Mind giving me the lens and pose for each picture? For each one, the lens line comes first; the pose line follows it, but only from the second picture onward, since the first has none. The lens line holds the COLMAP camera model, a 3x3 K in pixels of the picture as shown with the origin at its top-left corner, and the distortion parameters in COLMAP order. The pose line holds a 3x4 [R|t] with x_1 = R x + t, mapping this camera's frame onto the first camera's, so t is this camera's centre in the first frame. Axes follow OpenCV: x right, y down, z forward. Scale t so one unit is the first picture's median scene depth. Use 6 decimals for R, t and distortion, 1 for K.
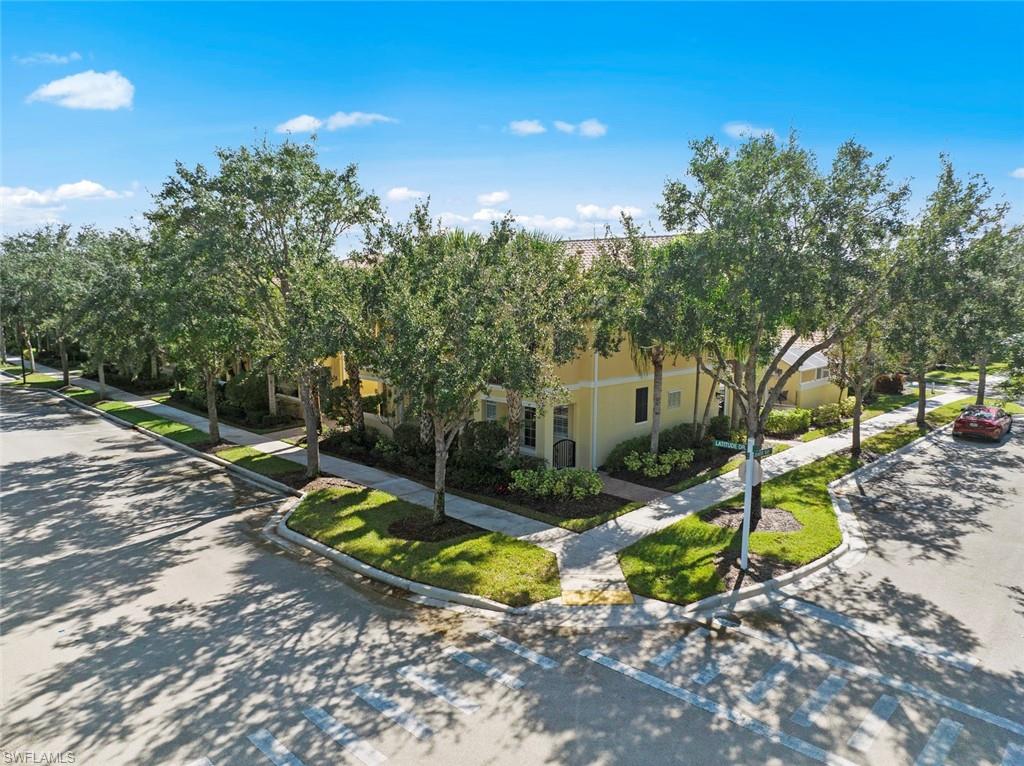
lens RADIAL K [[714.4, 0, 511.4], [0, 714.4, 383.6], [0, 0, 1]] dist [-0.024282, -0.001886]
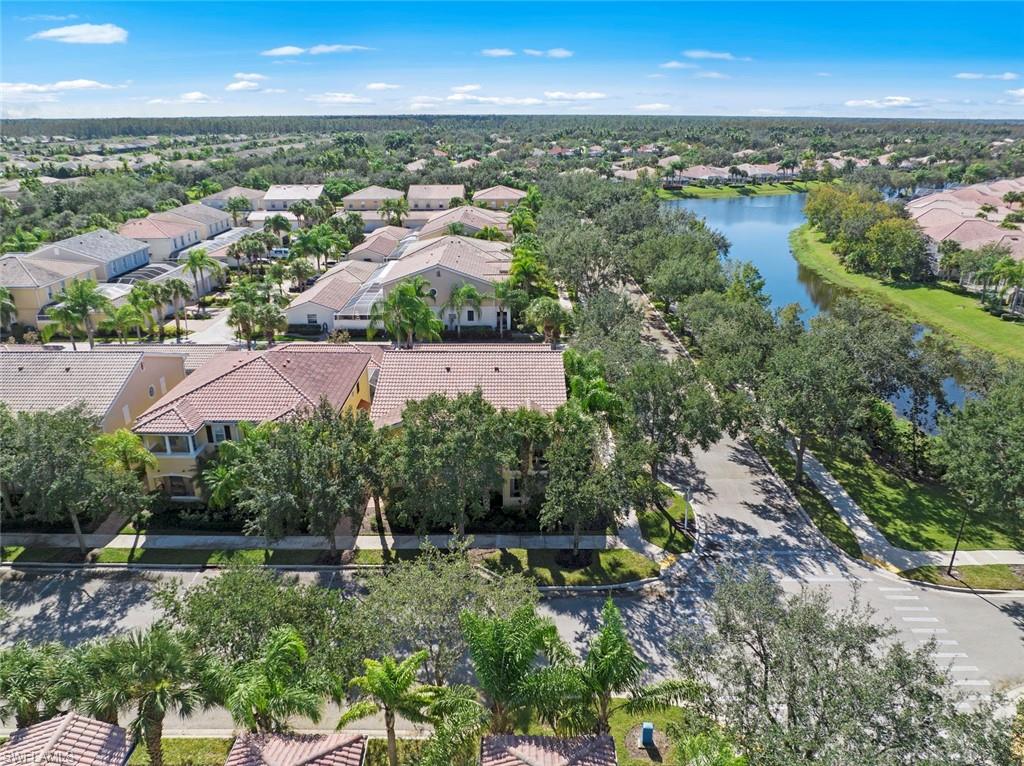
lens RADIAL K [[714.4, 0, 512.1], [0, 714.4, 383.0], [0, 0, 1]] dist [-0.024282, -0.001886]
pose [[0.709969, -0.255305, 0.656326, -1.962969], [0.097036, 0.958548, 0.267900, -1.173827], [-0.697516, -0.126514, 0.705313, -0.467778]]
